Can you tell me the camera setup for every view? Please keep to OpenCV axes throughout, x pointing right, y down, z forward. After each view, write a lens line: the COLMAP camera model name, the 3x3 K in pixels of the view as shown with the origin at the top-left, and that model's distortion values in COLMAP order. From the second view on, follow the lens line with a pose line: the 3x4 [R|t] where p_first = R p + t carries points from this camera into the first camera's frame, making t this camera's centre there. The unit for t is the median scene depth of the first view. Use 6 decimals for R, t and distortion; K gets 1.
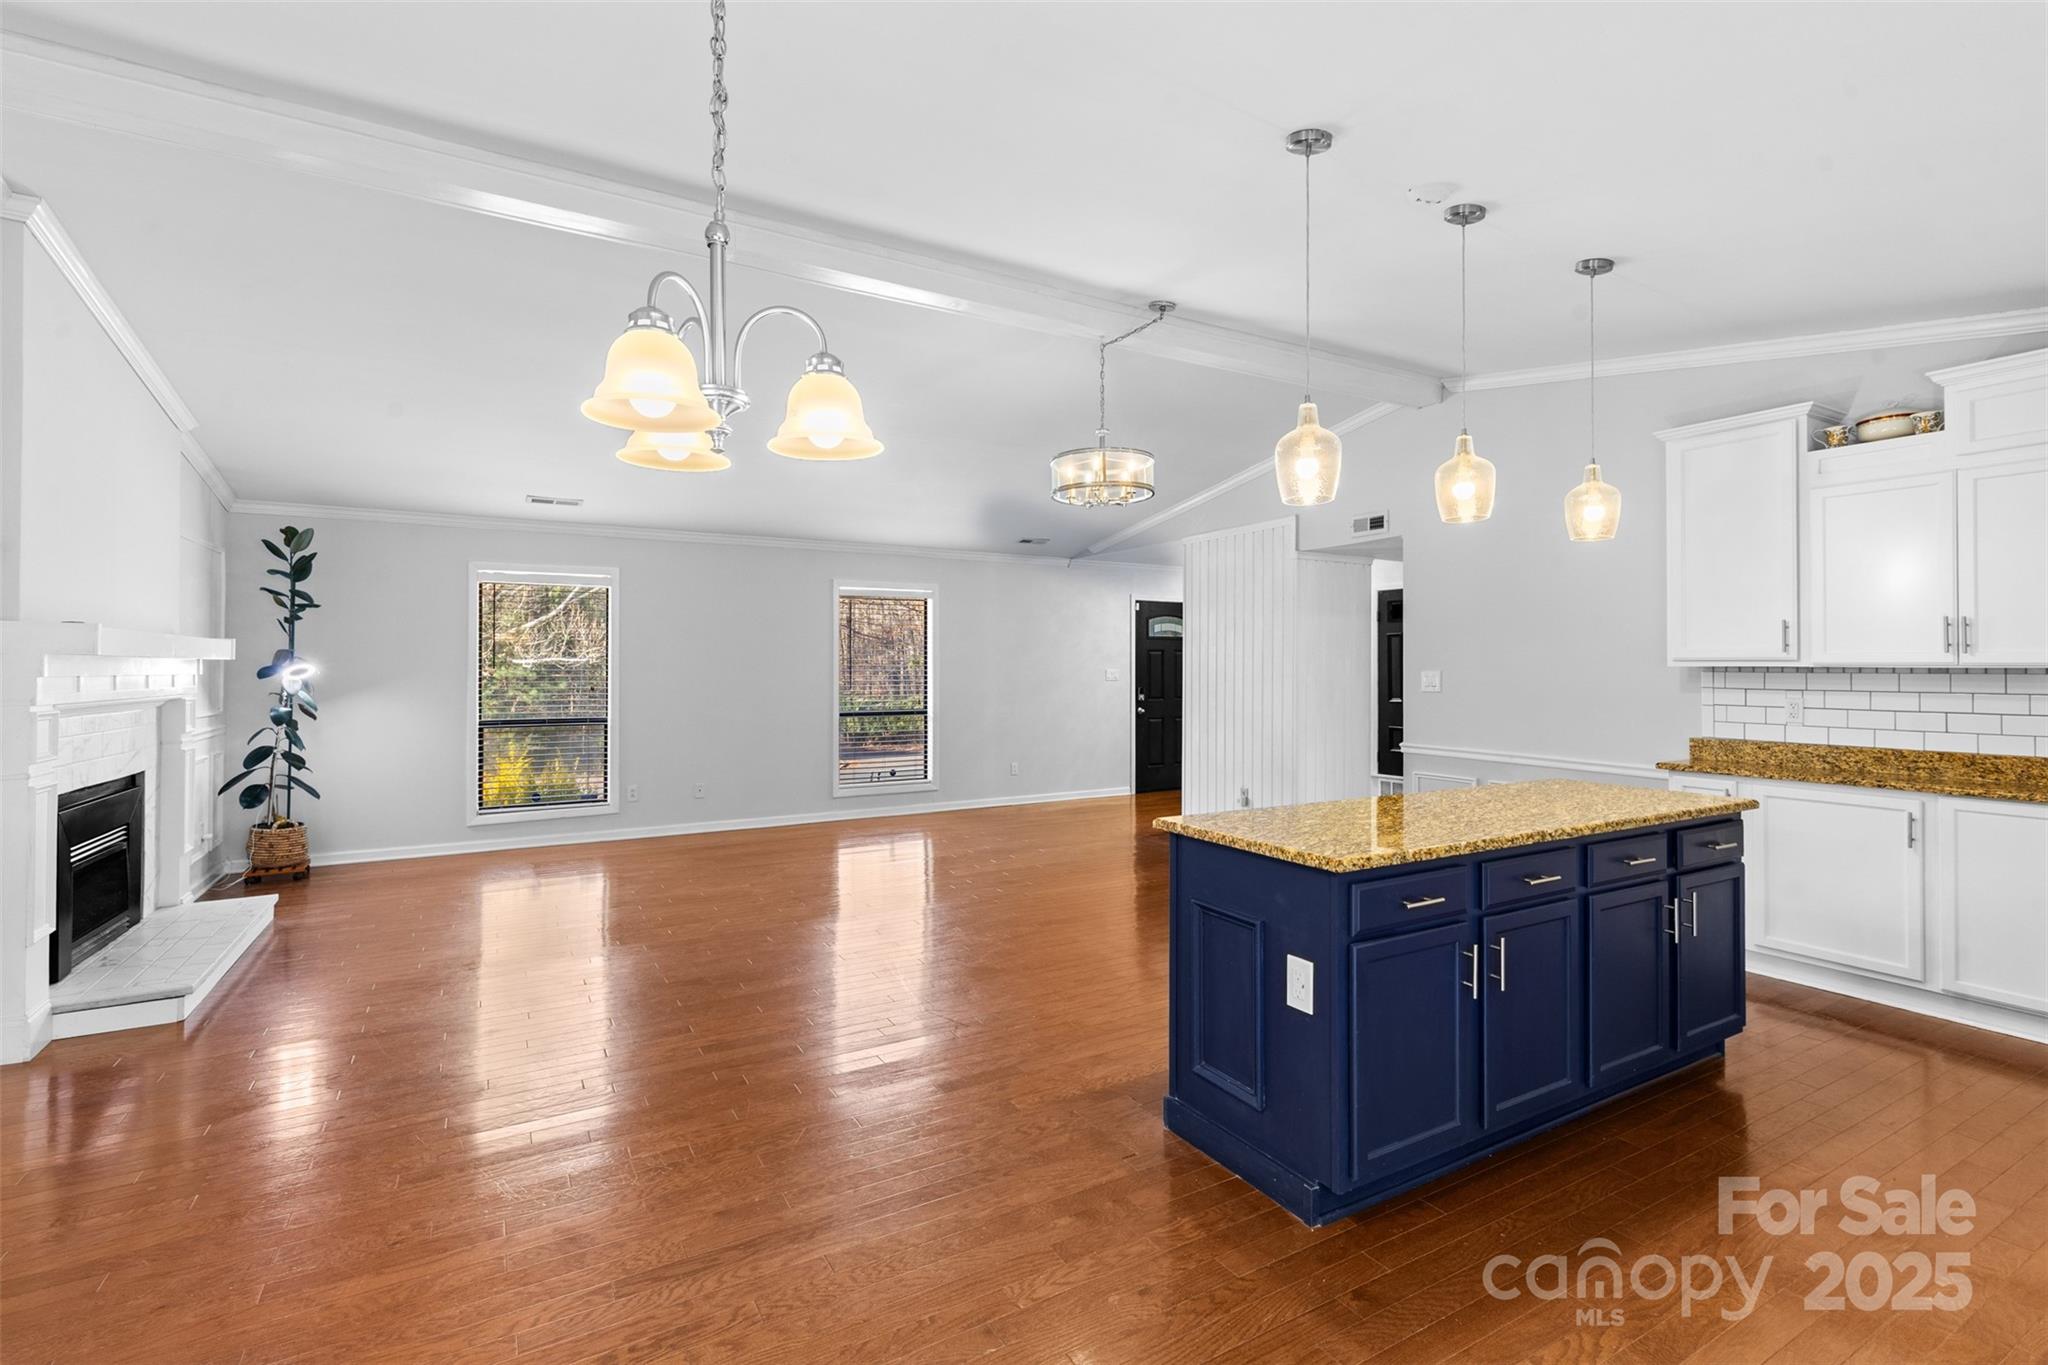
lens RADIAL K [[924.1, 0, 1020.1], [0, 924.1, 674.1], [0, 0, 1]] dist [0.016908, 0.000336]
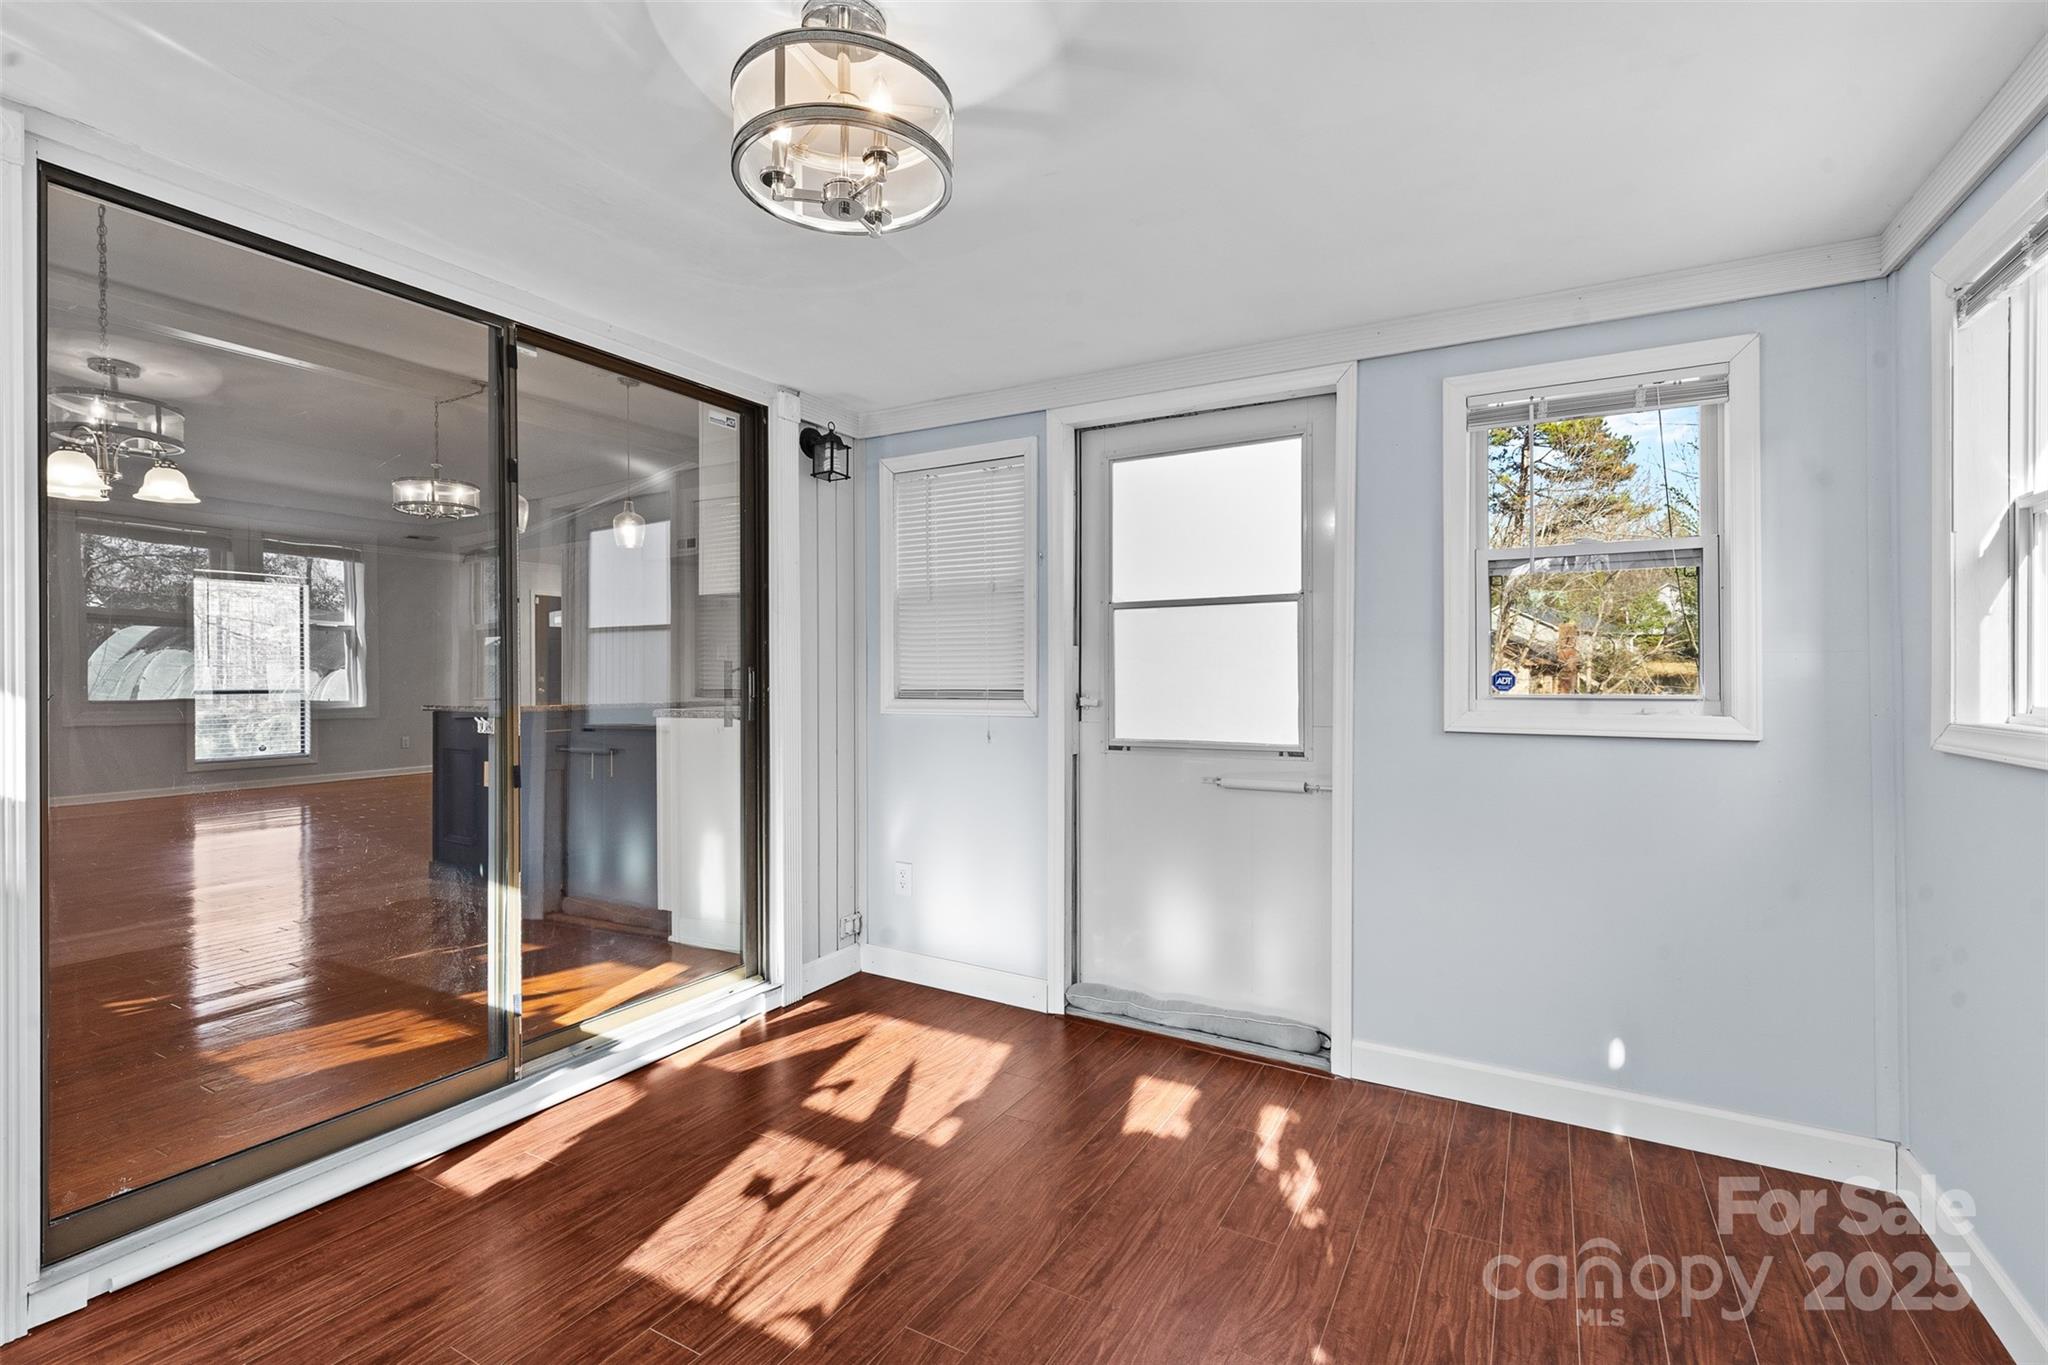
lens RADIAL K [[924.1, 0, 1027.0], [0, 924.1, 681.6], [0, 0, 1]] dist [0.016908, 0.000336]
pose [[0.863297, -0.014655, 0.504483, 0.279960], [0.016906, 0.999857, 0.000116, 0.154208], [-0.504412, 0.008429, 0.863422, -1.292708]]
